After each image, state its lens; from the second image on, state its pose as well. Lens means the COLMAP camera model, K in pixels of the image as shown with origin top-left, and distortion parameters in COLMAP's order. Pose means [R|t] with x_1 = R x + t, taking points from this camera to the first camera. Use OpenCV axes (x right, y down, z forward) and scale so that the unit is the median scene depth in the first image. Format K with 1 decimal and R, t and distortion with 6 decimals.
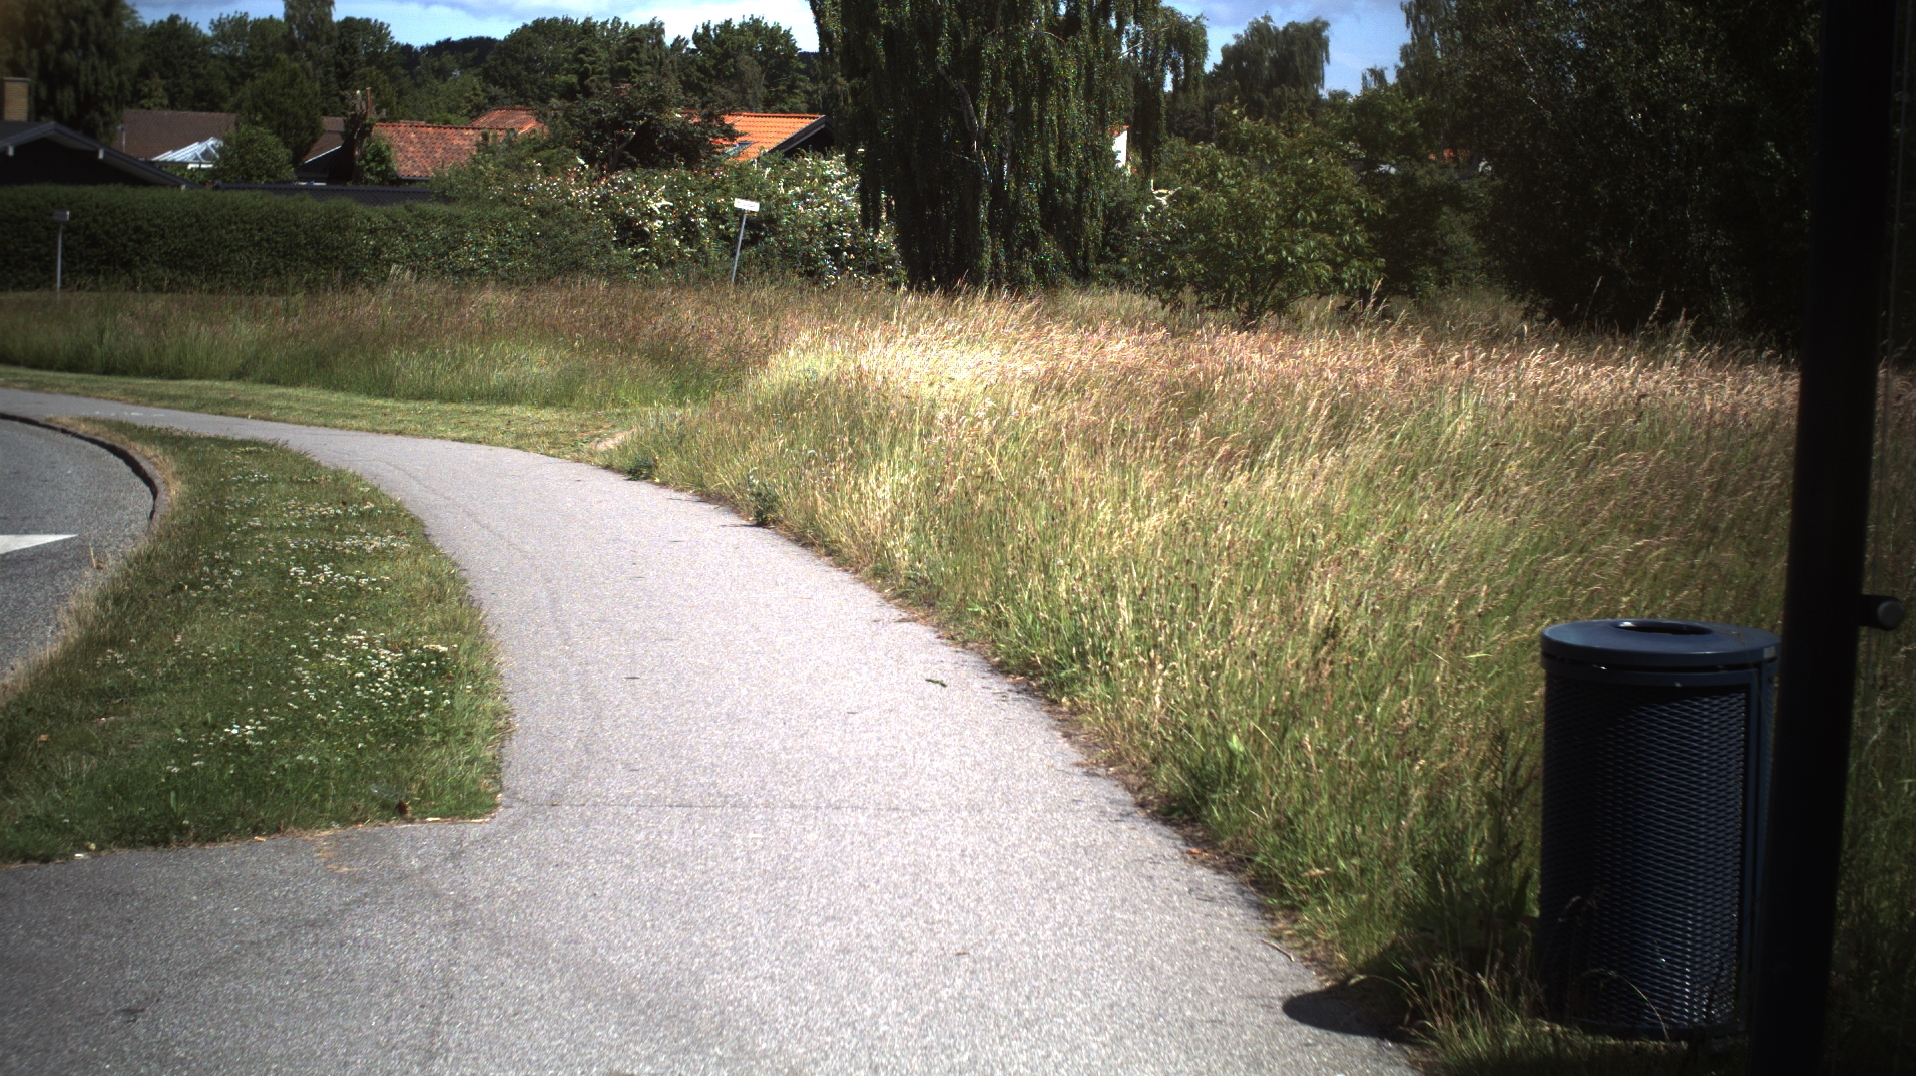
lens RADIAL K [[3396.8, 0, 958.0], [0, 3396.8, 538.0], [0, 0, 1]] dist [-0.300191, 0.445508]
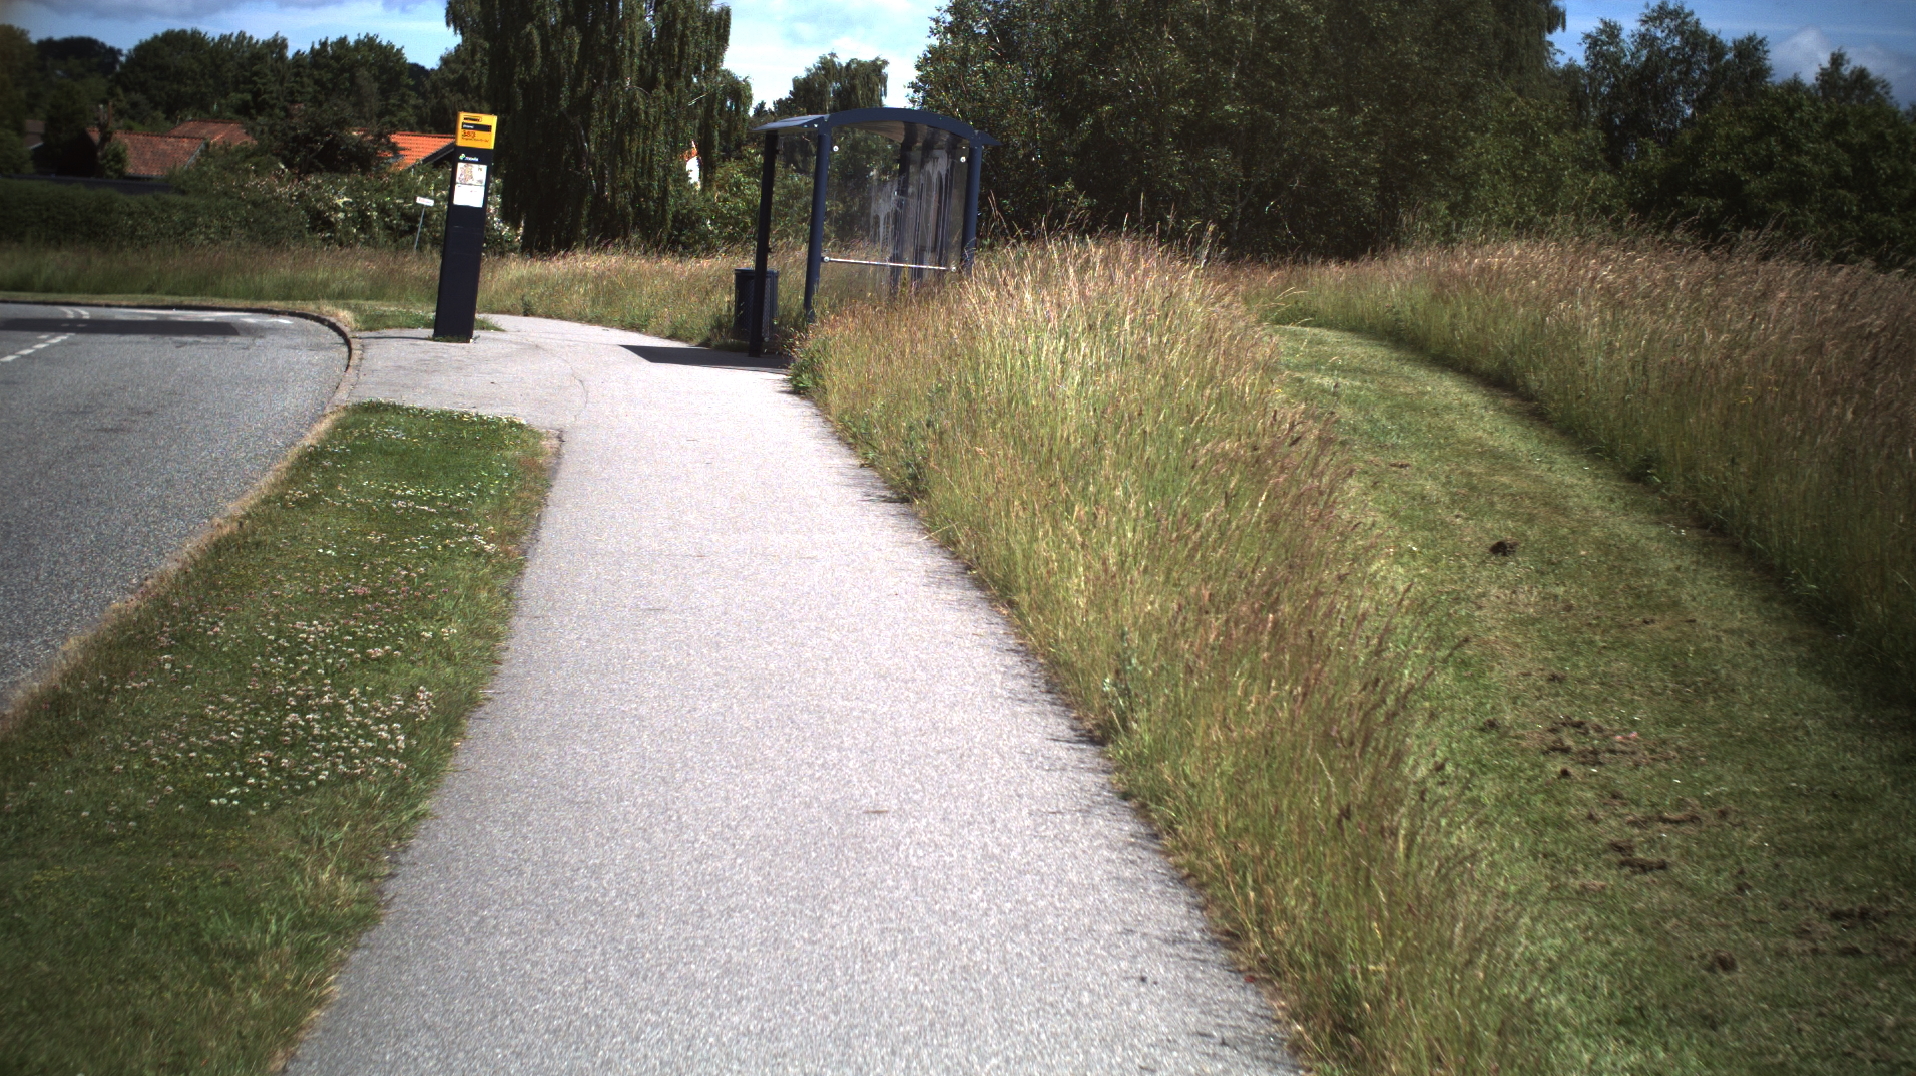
lens RADIAL K [[3396.8, 0, 958.0], [0, 3396.8, 538.0], [0, 0, 1]] dist [-0.300191, 0.445508]
pose [[0.991943, 0.022397, 0.124692, -0.010191], [-0.021736, 0.999742, -0.006657, 0.036350], [-0.124809, 0.003893, 0.992173, -0.328817]]
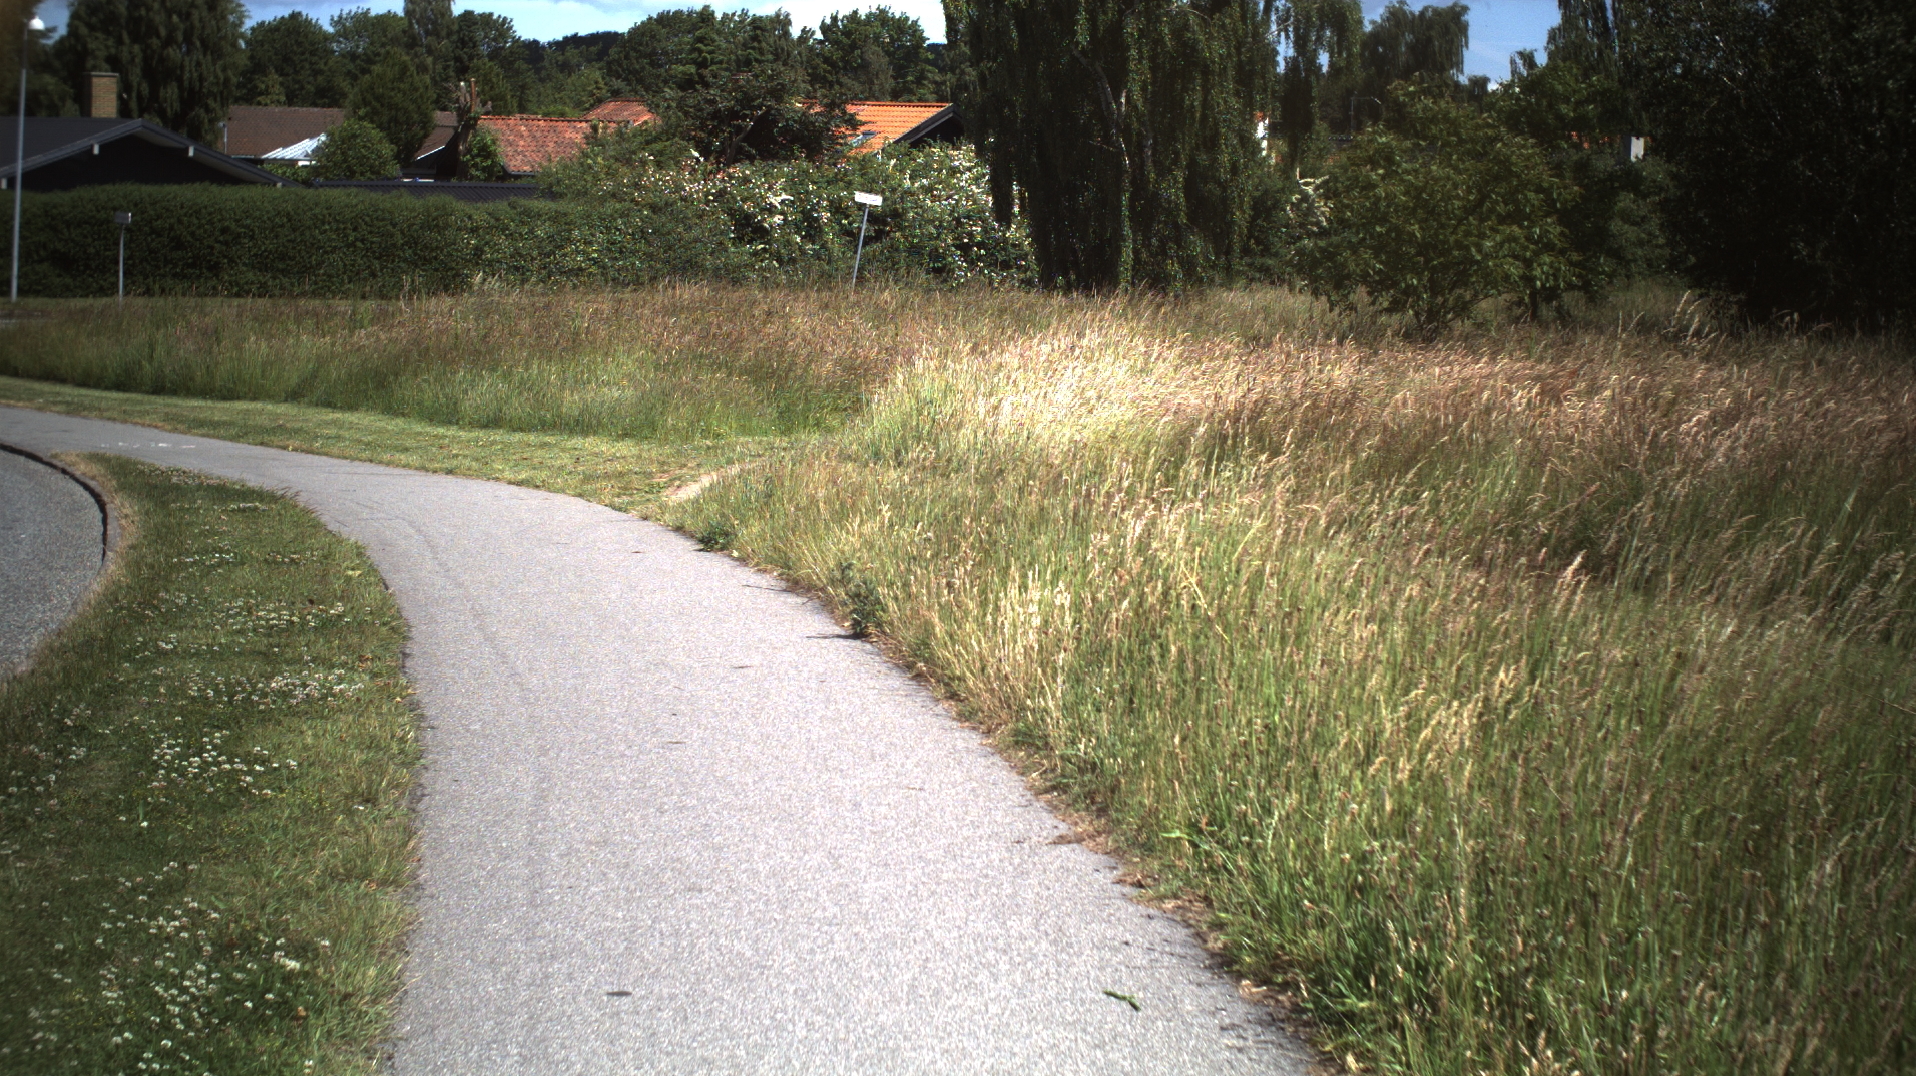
lens RADIAL K [[3396.8, 0, 958.0], [0, 3396.8, 538.0], [0, 0, 1]] dist [-0.300191, 0.445508]
pose [[0.999207, -0.006899, -0.039225, -0.001574], [0.006997, 0.999973, 0.002380, -0.005601], [0.039207, -0.002652, 0.999228, 0.054844]]
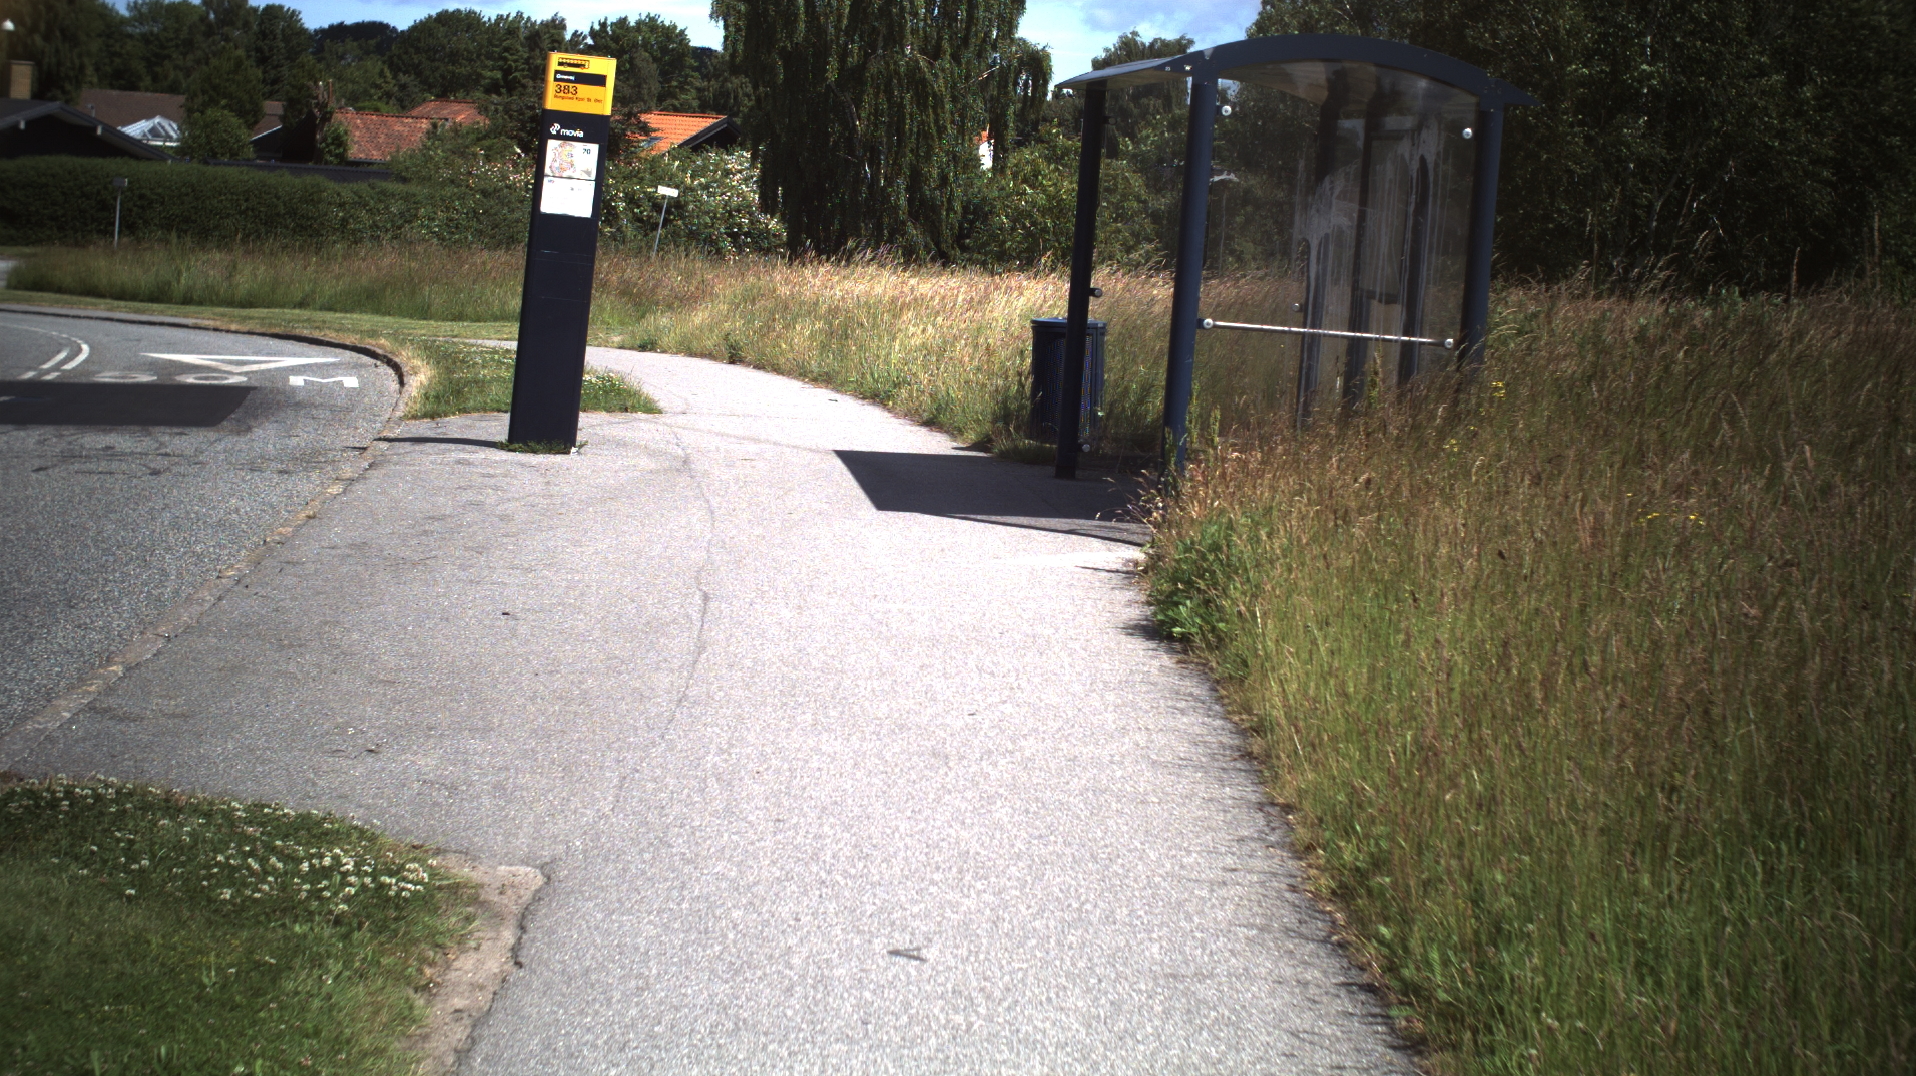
lens RADIAL K [[3396.8, 0, 958.0], [0, 3396.8, 538.0], [0, 0, 1]] dist [-0.300191, 0.445508]
pose [[0.998888, 0.028052, 0.037880, -0.000841], [-0.028062, 0.999606, -0.000264, 0.017733], [-0.037872, -0.000799, 0.999282, -0.163918]]
